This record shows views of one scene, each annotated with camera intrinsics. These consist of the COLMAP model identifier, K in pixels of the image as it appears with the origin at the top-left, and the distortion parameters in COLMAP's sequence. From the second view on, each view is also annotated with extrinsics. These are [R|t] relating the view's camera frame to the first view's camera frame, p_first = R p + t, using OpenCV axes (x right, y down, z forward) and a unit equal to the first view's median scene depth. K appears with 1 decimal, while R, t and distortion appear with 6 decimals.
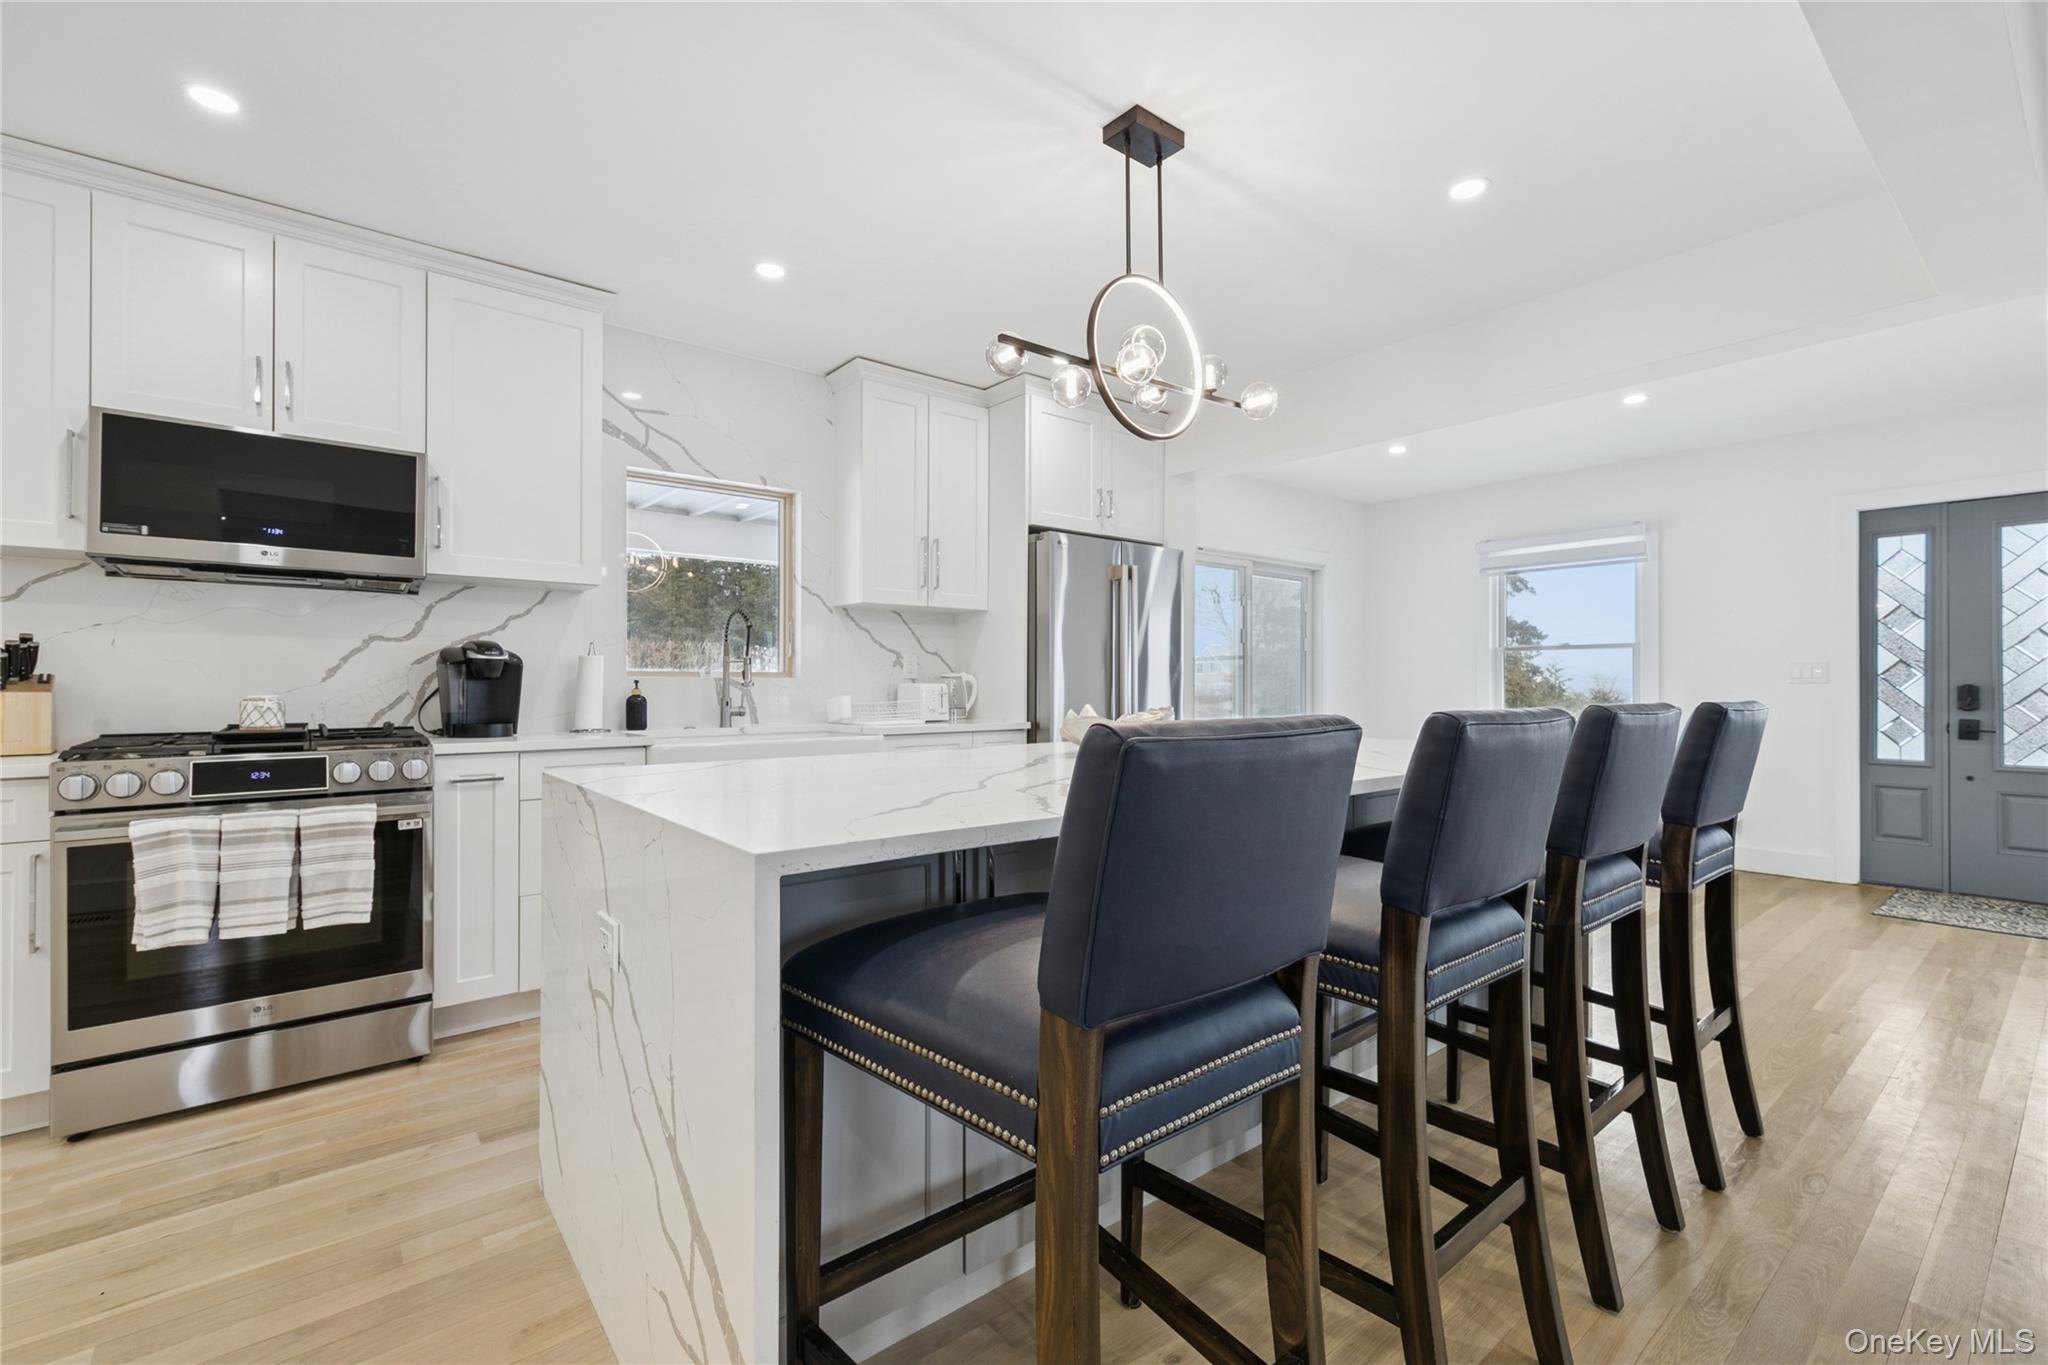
lens RADIAL K [[920.6, 0, 1024.0], [0, 920.6, 682.5], [0, 0, 1]] dist [-0.000233, -0.000069]
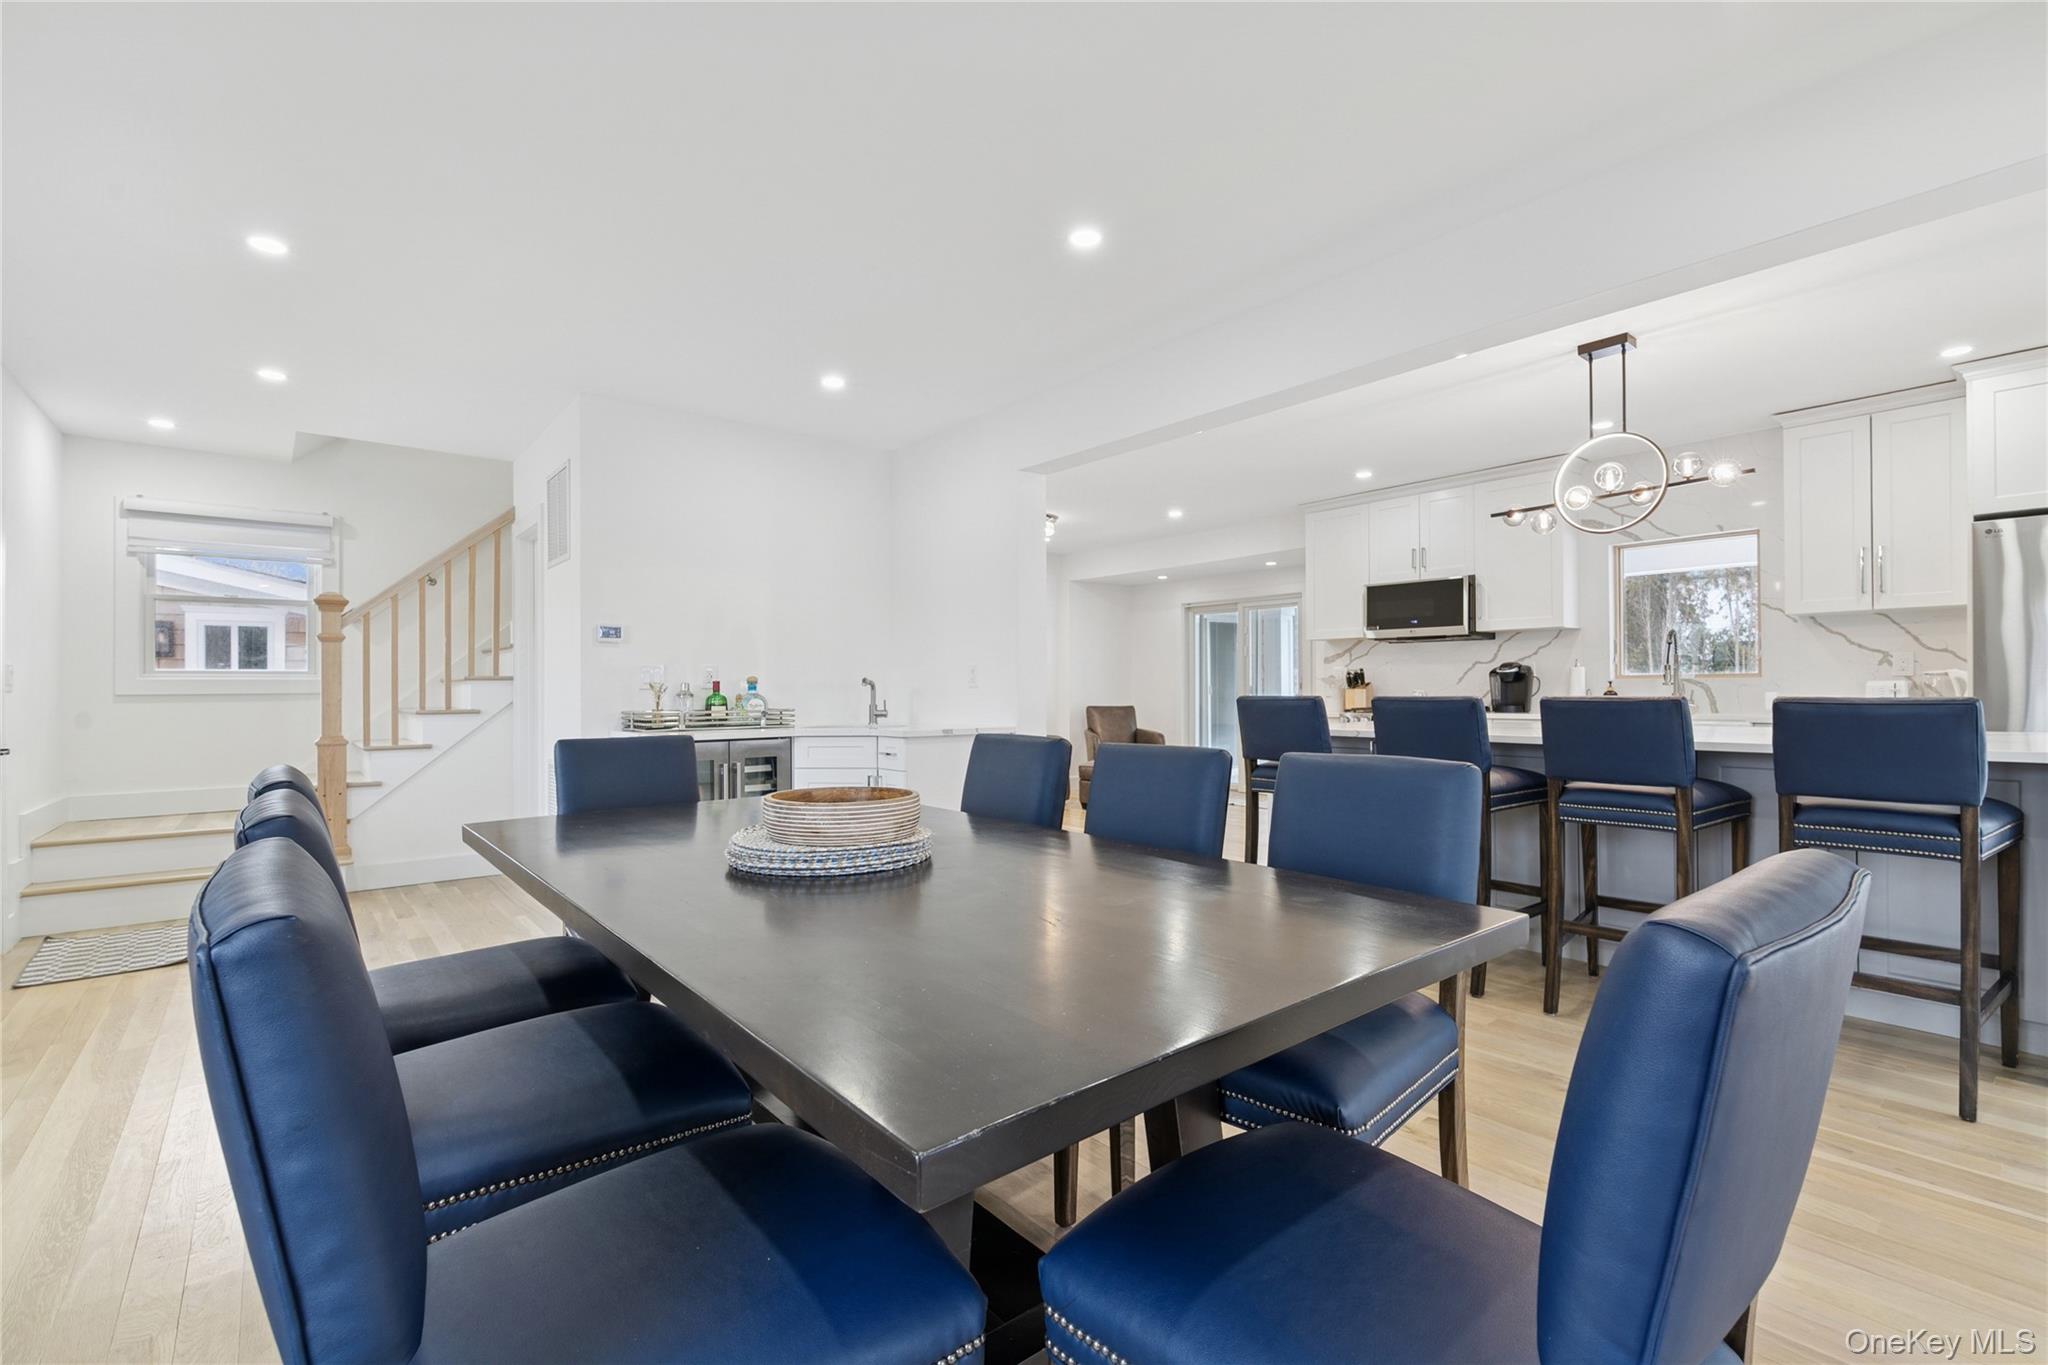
lens RADIAL K [[920.6, 0, 1024.0], [0, 920.6, 682.5], [0, 0, 1]] dist [-0.000233, -0.000069]
pose [[-0.020390, -0.010676, -0.999735, 1.125291], [0.012028, 0.999868, -0.010922, 0.004055], [0.999720, -0.012247, -0.020259, 0.011118]]
